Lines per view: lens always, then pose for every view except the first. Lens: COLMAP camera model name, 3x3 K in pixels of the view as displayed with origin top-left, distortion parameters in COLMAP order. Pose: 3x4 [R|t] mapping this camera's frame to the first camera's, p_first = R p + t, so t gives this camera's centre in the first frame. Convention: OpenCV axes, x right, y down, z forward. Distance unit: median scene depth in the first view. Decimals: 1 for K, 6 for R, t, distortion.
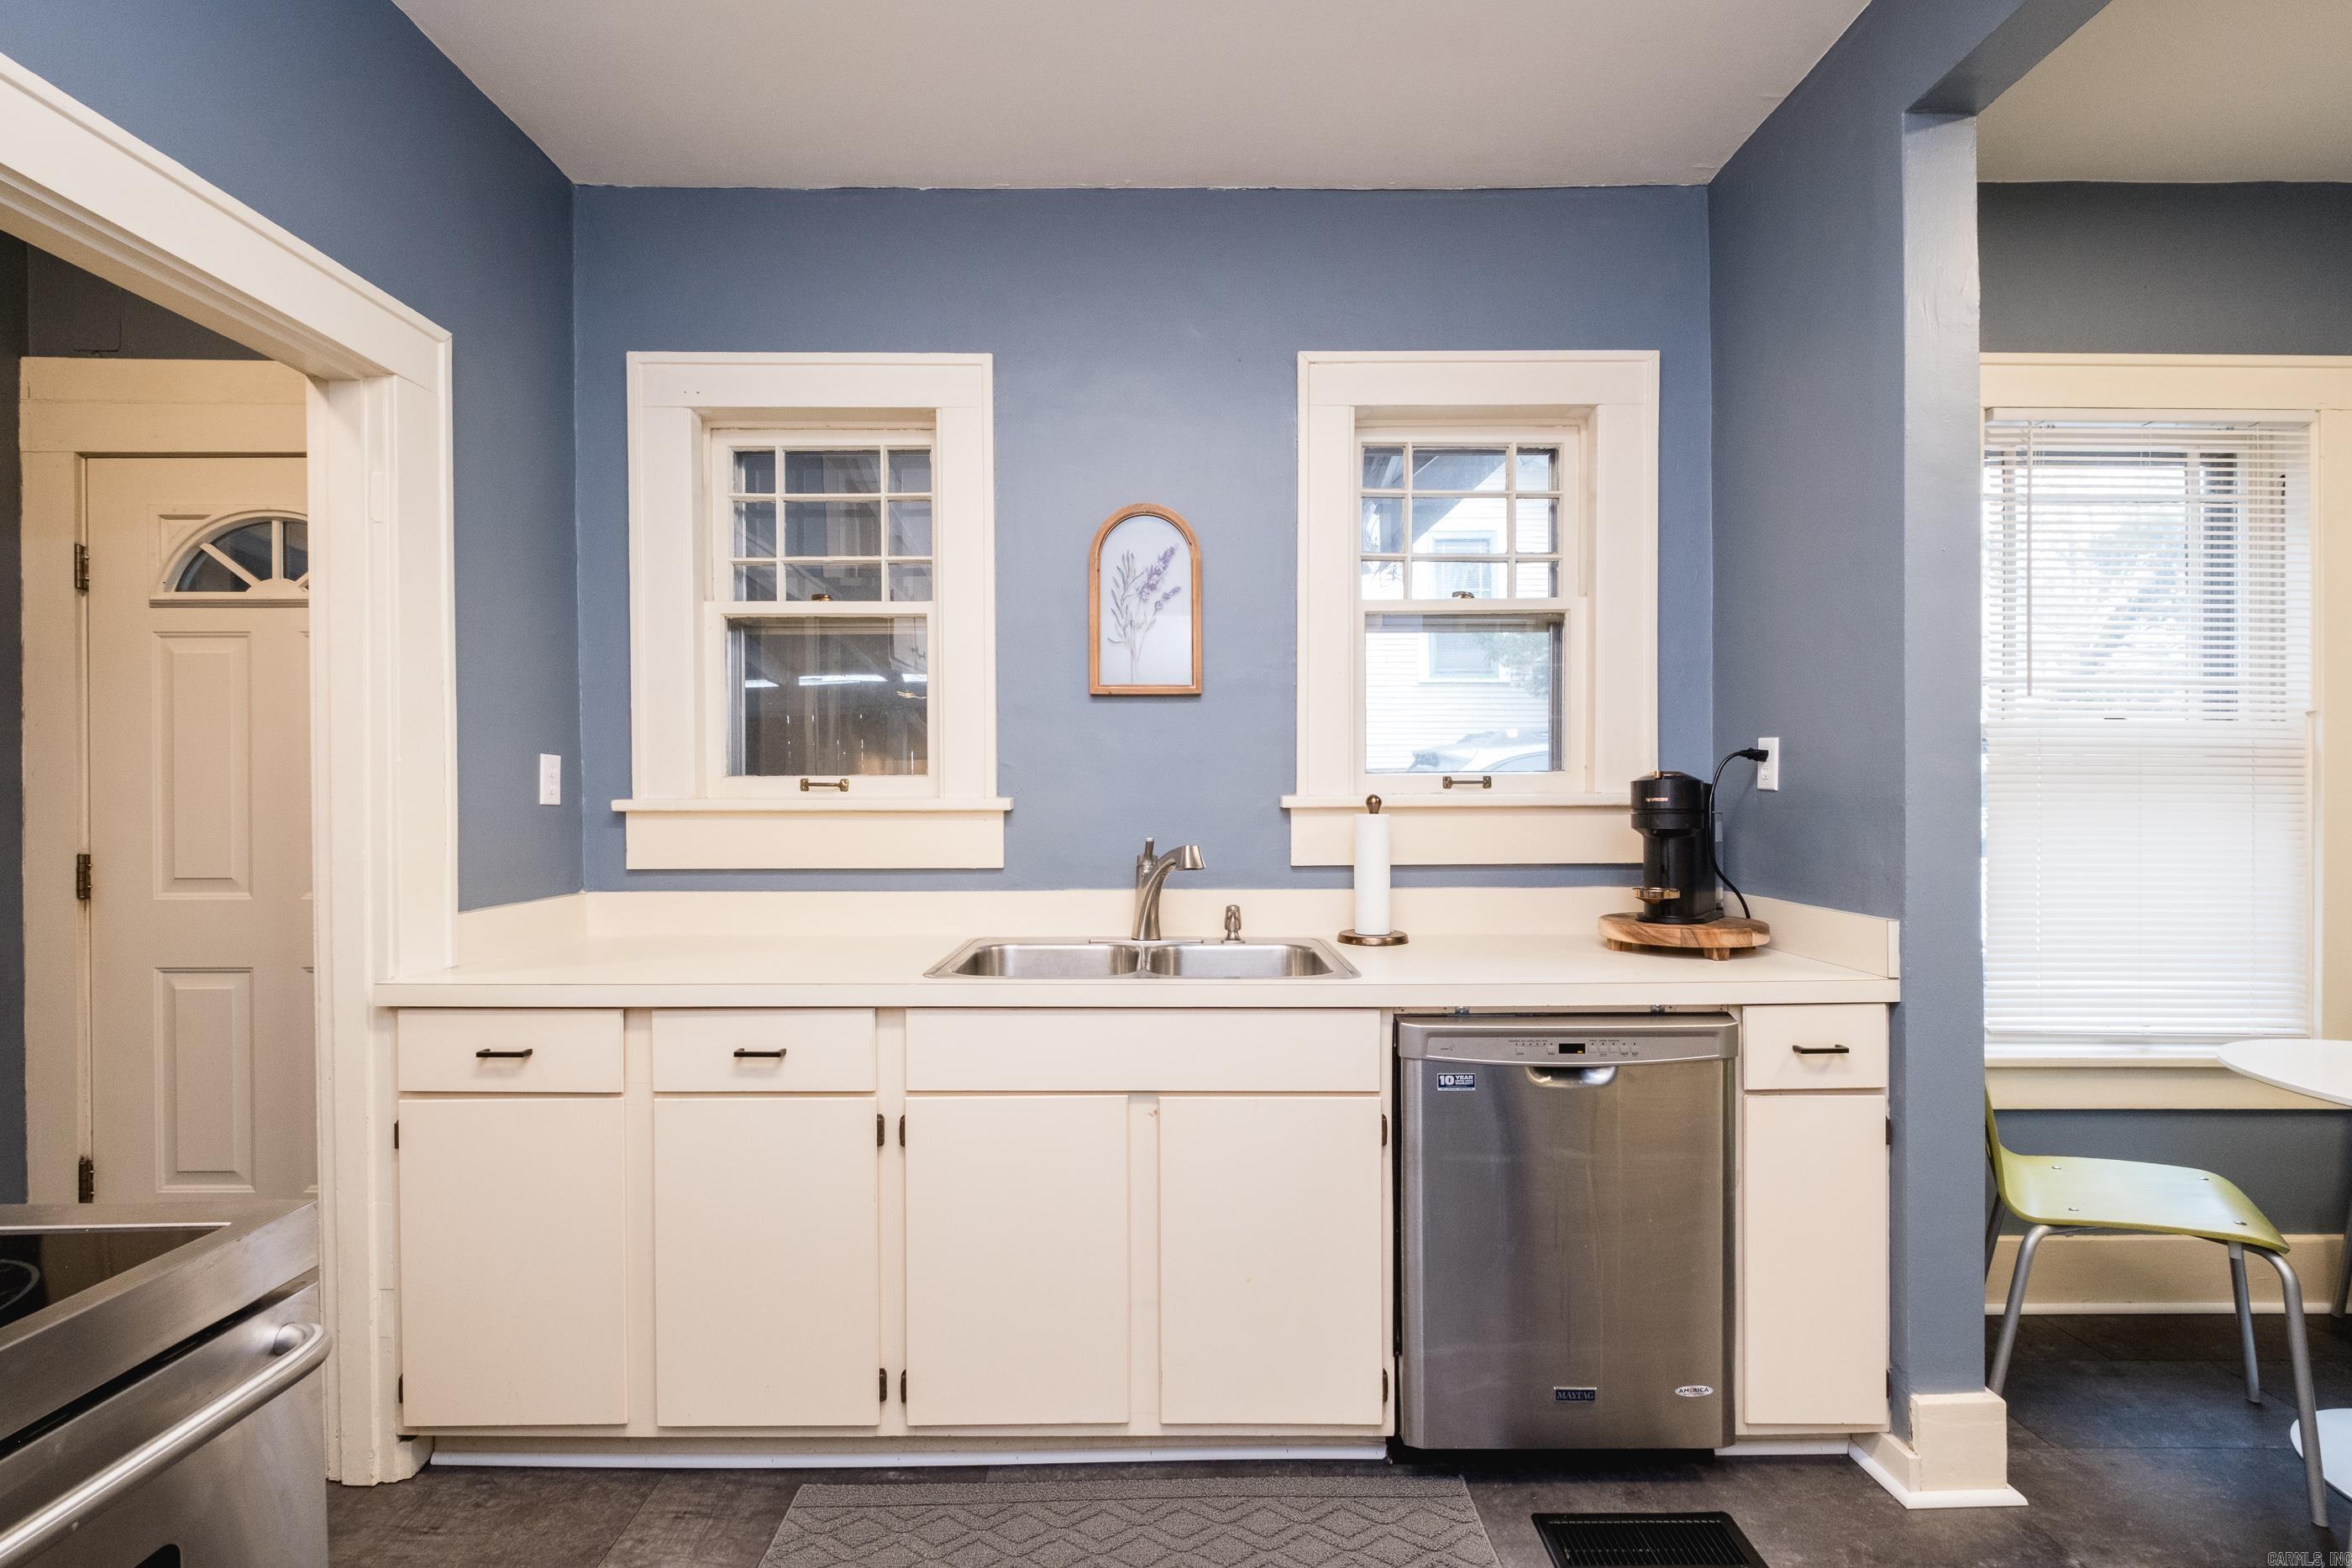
lens RADIAL K [[1028.9, 0, 1186.6], [0, 1028.9, 814.9], [0, 0, 1]] dist [0.003815, -0.003107]
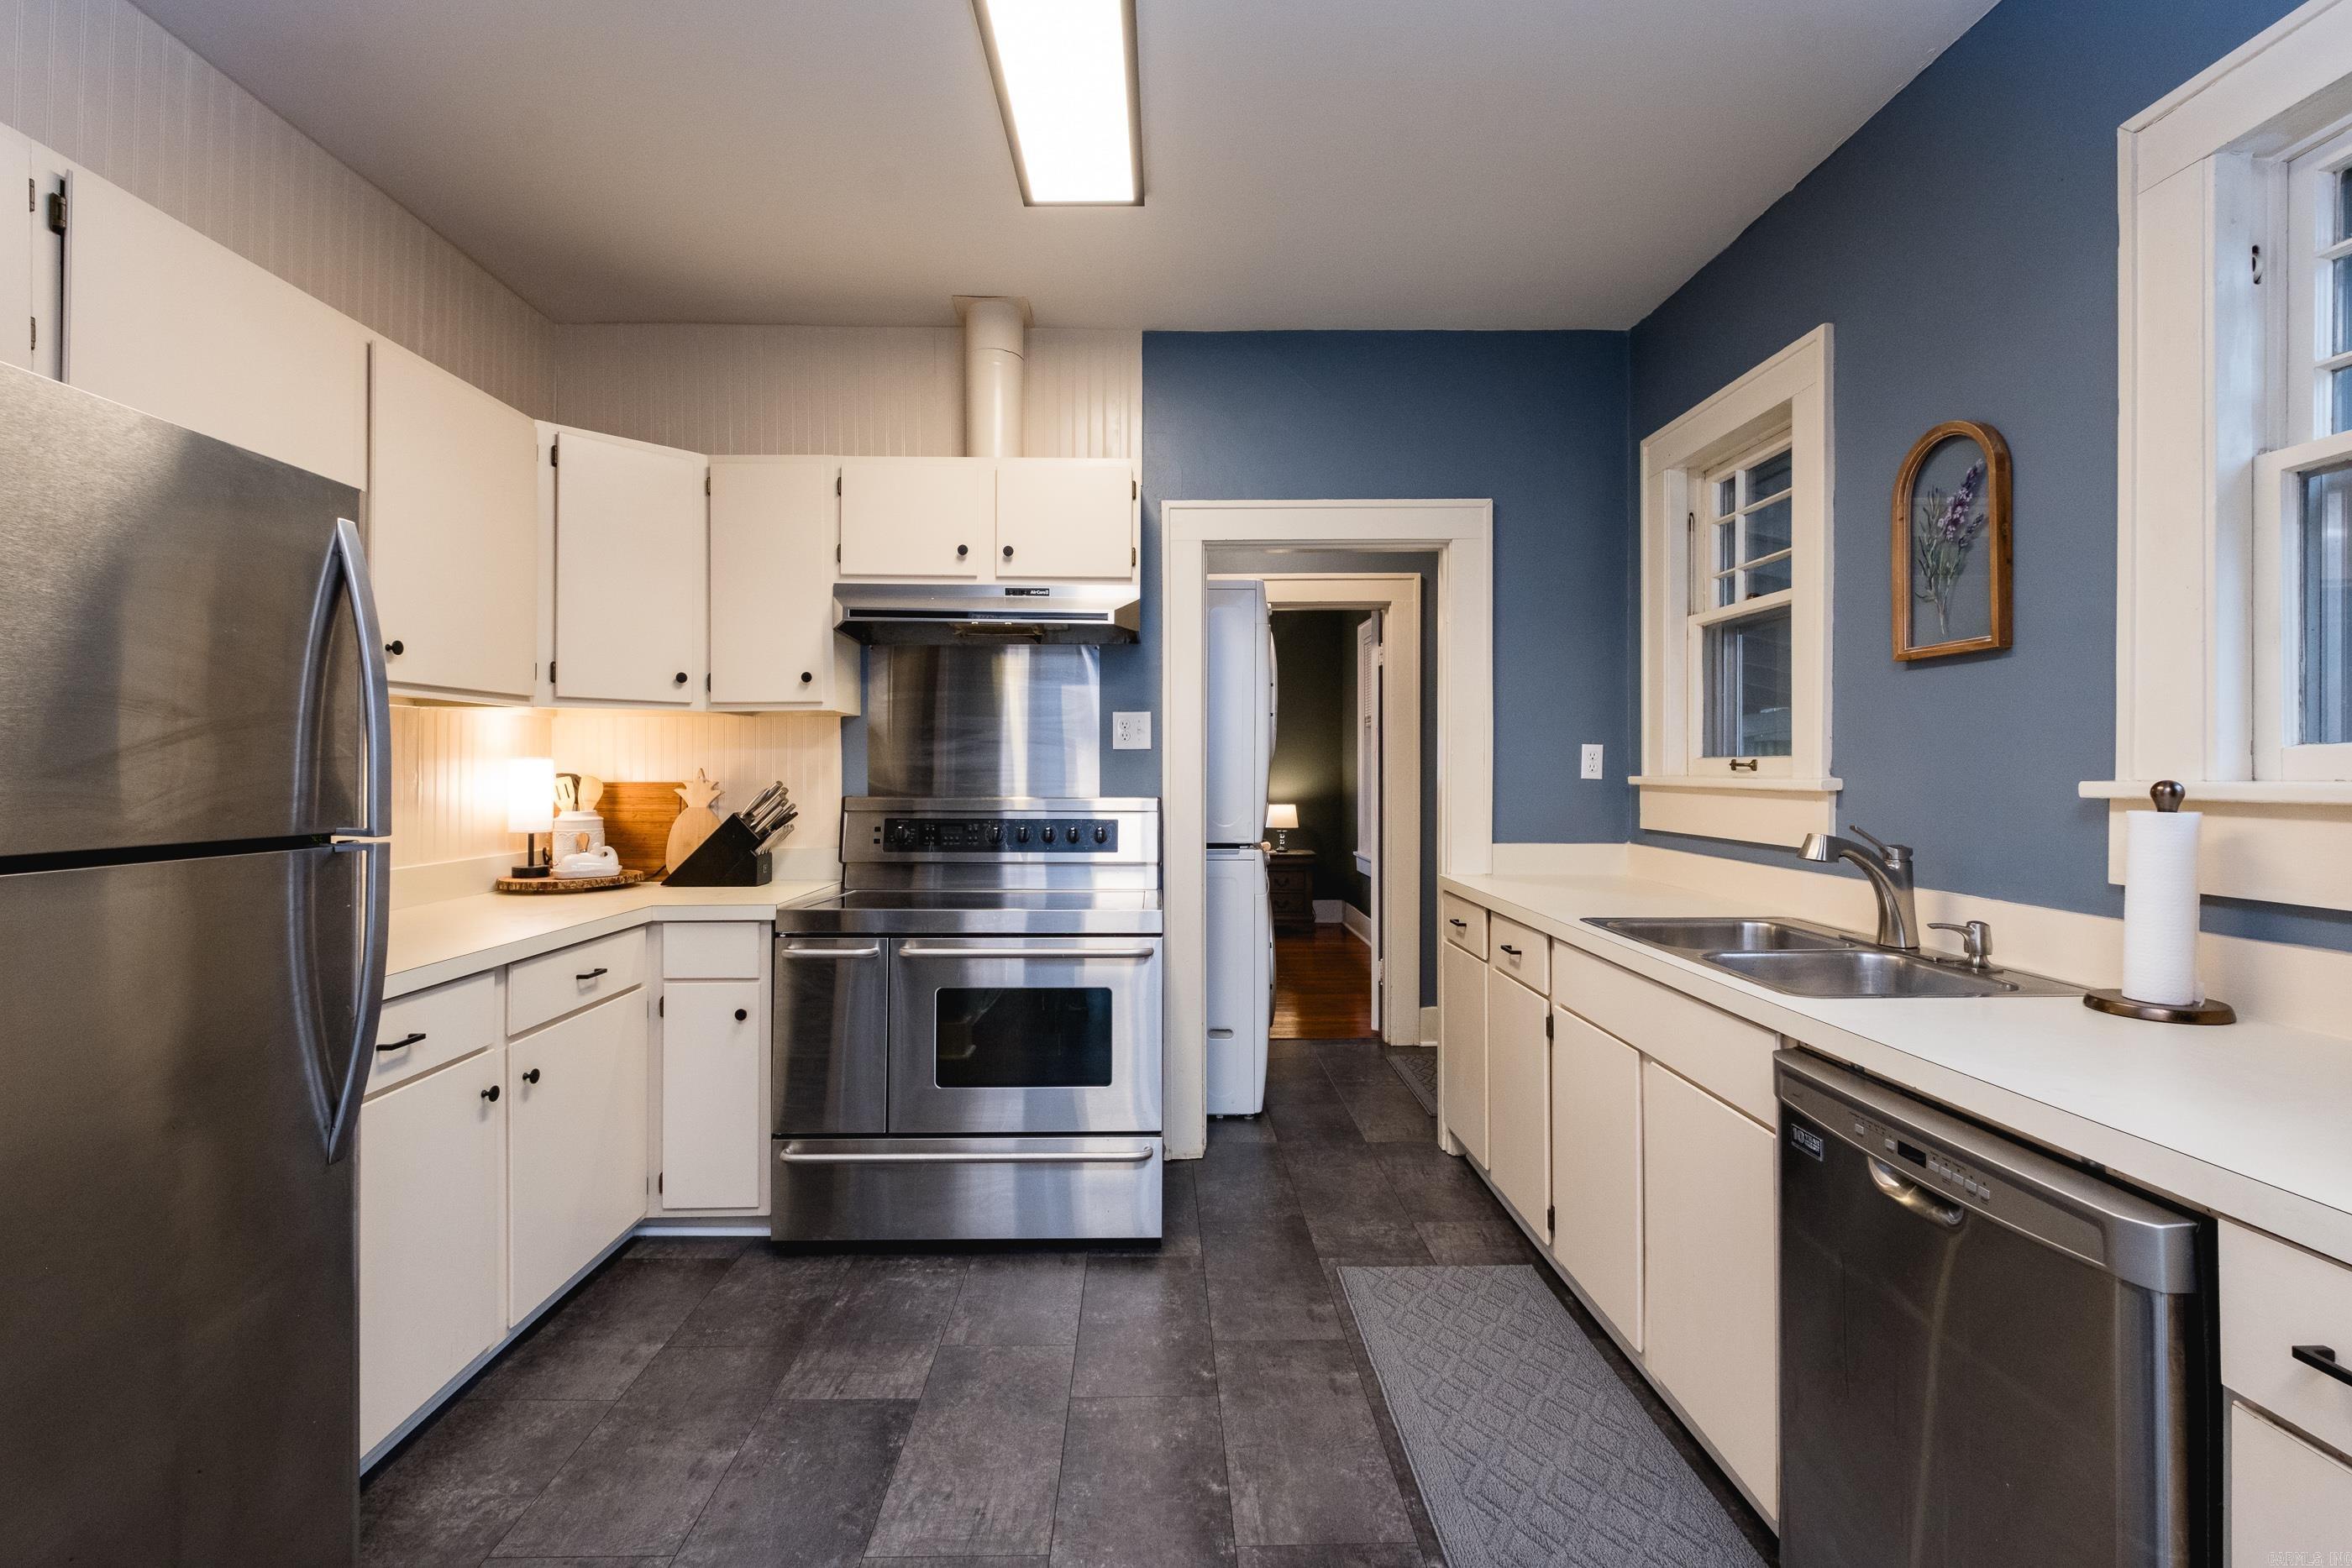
lens RADIAL K [[1028.9, 0, 1160.9], [0, 1028.9, 768.9], [0, 0, 1]] dist [0.003815, -0.003107]
pose [[0.021477, 0.004069, -0.999761, 0.800178], [-0.011439, 0.999927, 0.003824, -0.022594], [0.999704, 0.011354, 0.021522, 0.361938]]
